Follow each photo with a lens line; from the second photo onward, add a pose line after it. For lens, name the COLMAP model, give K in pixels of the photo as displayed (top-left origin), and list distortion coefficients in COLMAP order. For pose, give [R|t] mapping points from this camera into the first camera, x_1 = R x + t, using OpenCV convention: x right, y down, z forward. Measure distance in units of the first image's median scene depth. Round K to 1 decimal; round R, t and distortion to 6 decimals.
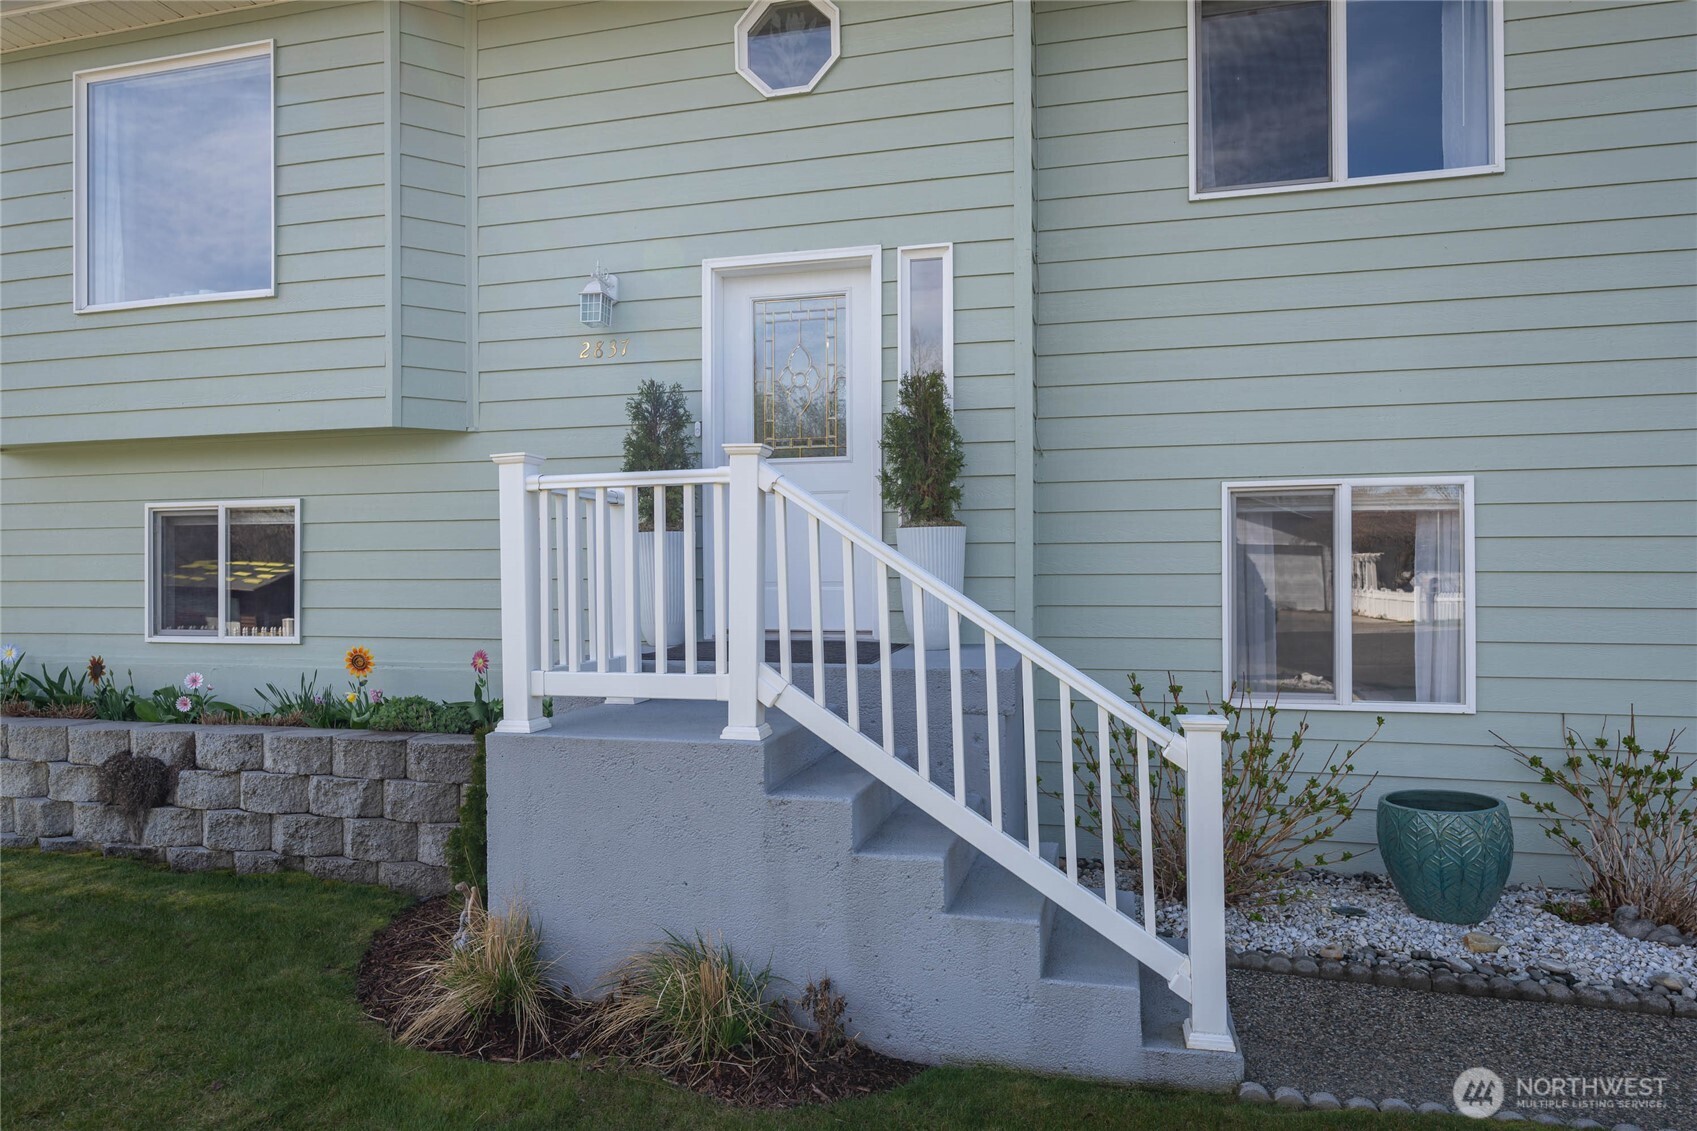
lens RADIAL K [[972.3, 0, 865.4], [0, 972.3, 567.0], [0, 0, 1]] dist [-0.001856, 0.001639]
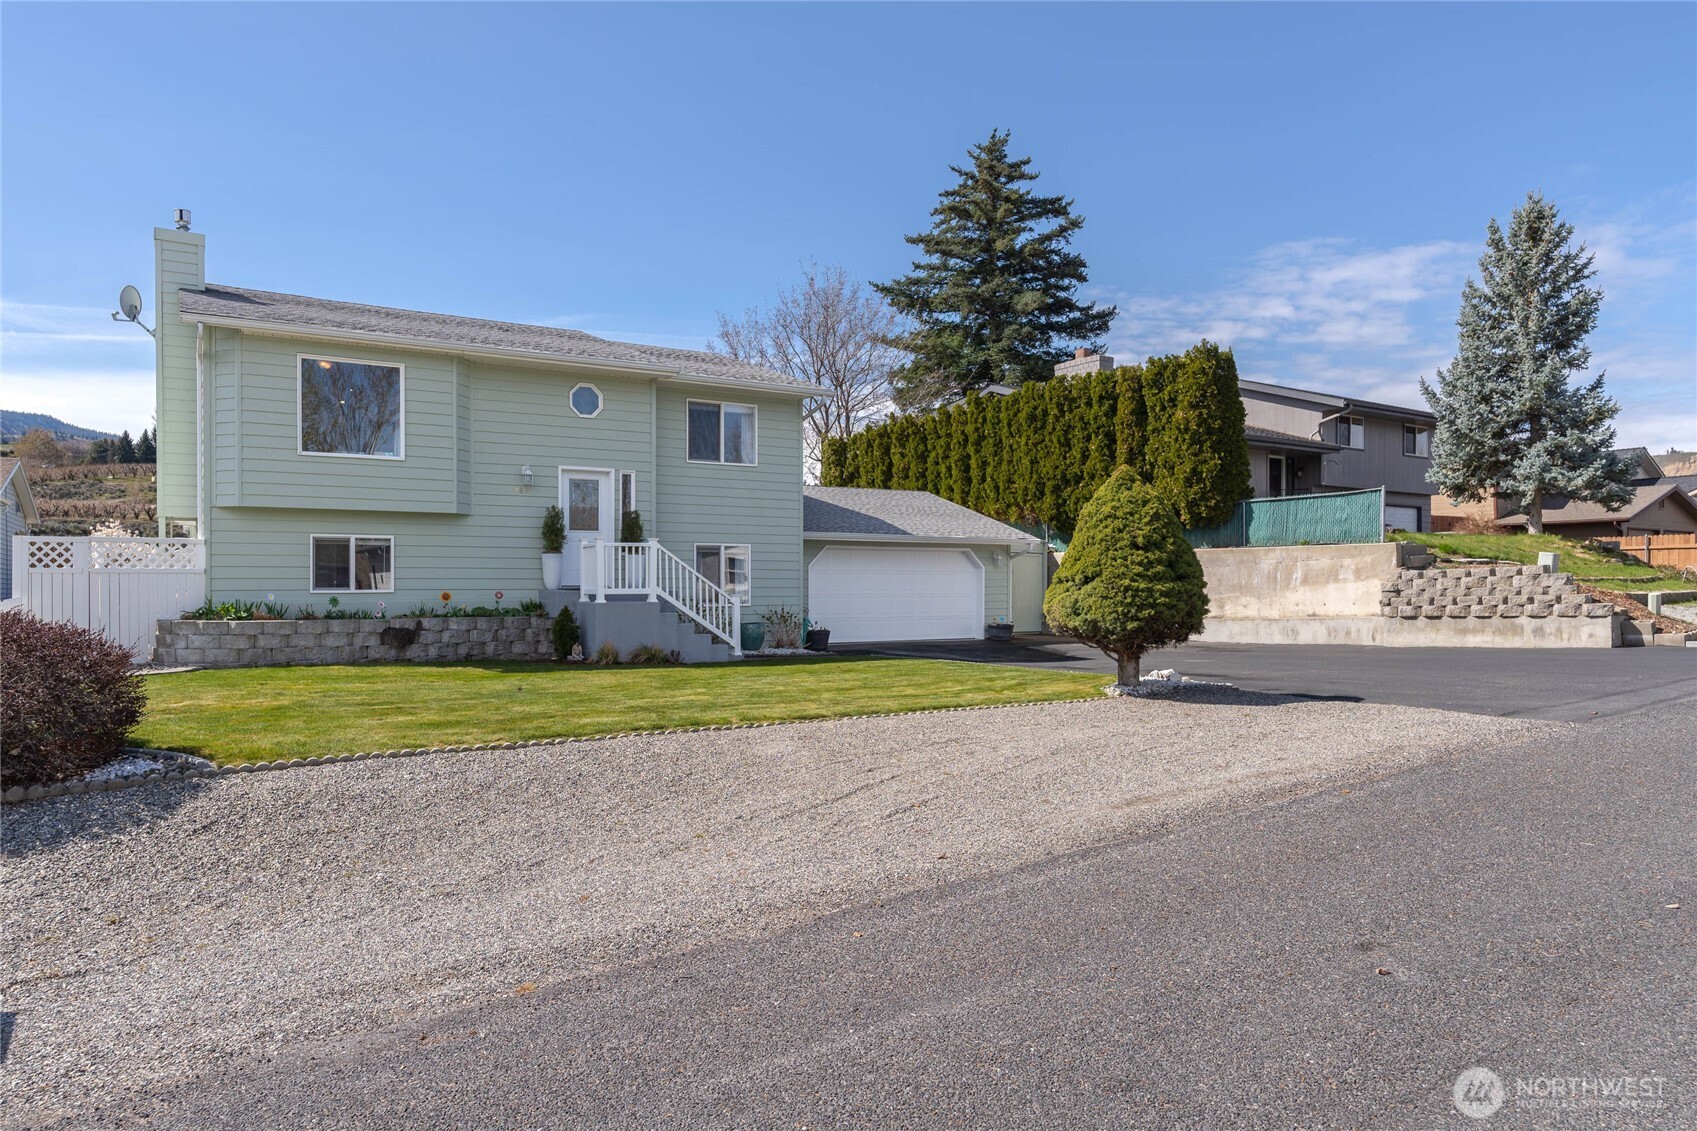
lens RADIAL K [[990.2, 0, 848.5], [0, 990.2, 571.2], [0, 0, 1]] dist [0.000746, 0.000035]
pose [[0.678601, 0.010854, 0.734427, -1.944427], [-0.005081, 0.999936, -0.010083, 0.048483], [-0.734489, 0.003111, 0.678613, -1.899582]]
